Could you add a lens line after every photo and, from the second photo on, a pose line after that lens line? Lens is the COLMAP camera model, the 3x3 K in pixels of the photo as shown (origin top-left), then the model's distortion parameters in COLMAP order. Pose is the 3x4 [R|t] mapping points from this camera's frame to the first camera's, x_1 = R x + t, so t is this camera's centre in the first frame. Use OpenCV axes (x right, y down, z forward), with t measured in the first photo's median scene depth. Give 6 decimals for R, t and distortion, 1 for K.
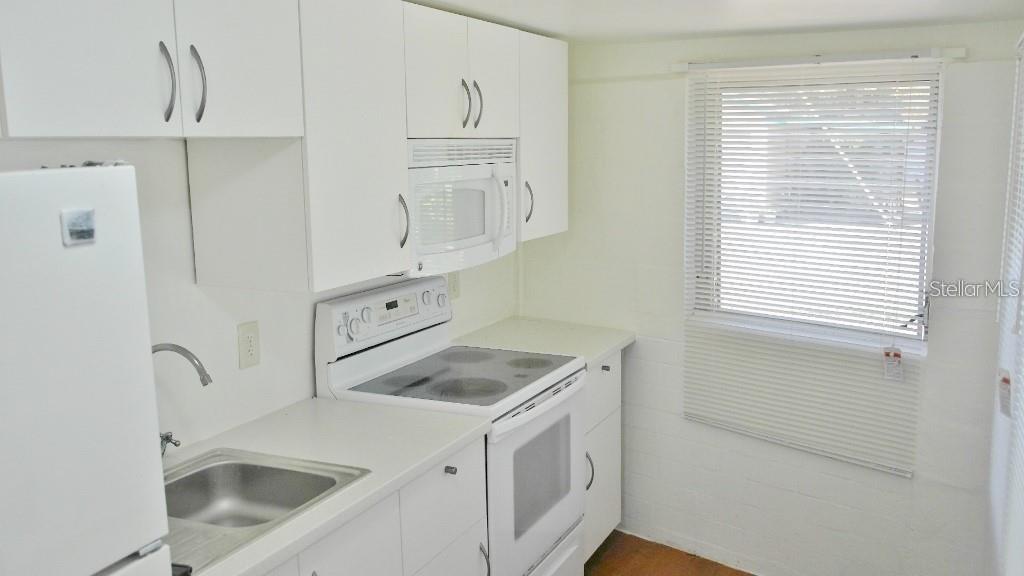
lens RADIAL K [[901.6, 0, 512.0], [0, 901.6, 288.0], [0, 0, 1]] dist [0.006141, 0.007780]
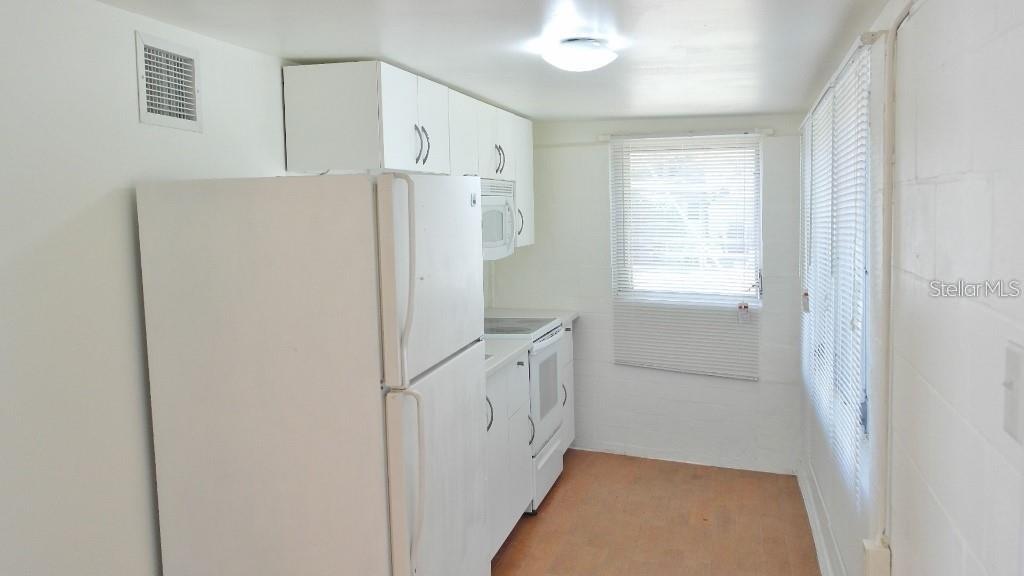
lens RADIAL K [[926.3, 0, 512.0], [0, 926.3, 288.0], [0, 0, 1]] dist [-0.010676, -0.002979]
pose [[0.978601, -0.027063, 0.203978, -0.341755], [0.042755, 0.996421, -0.072918, 0.141941], [-0.201275, 0.080079, 0.976256, -0.584554]]
